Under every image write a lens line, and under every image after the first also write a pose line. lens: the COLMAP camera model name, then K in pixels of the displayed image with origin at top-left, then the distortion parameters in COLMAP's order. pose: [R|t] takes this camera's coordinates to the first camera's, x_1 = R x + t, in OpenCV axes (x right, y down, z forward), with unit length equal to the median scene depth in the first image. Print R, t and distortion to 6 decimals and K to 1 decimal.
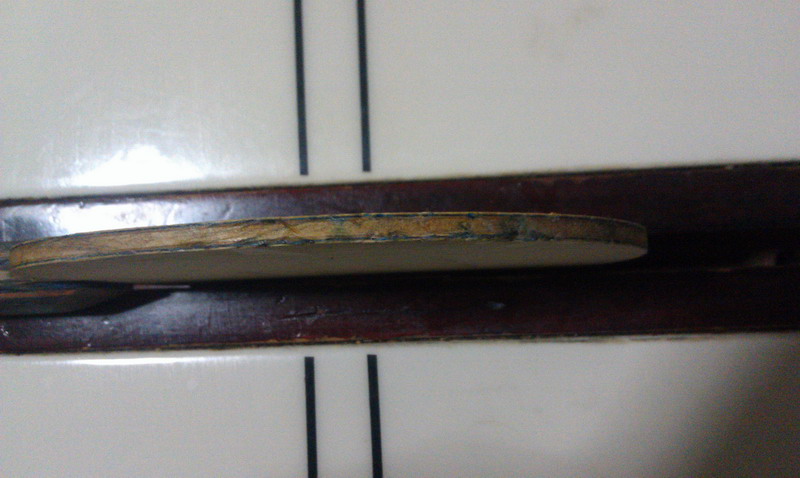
lens RADIAL K [[773.5, 0, 400.0], [0, 773.5, 239.0], [0, 0, 1]] dist [0.125586, -0.447259]
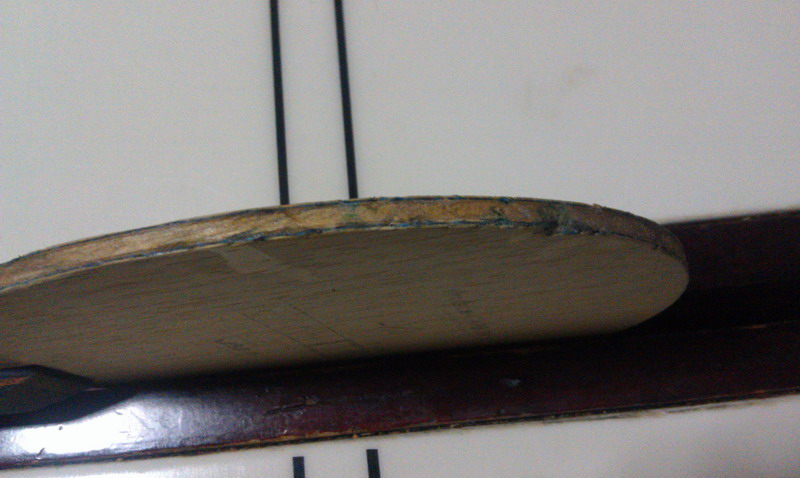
lens RADIAL K [[773.5, 0, 400.0], [0, 773.5, 239.0], [0, 0, 1]] dist [0.125586, -0.447259]
pose [[0.997984, -0.037553, 0.051154, -0.067155], [0.048189, 0.972964, -0.225872, 0.196800], [-0.041289, 0.227882, 0.972813, 0.180859]]
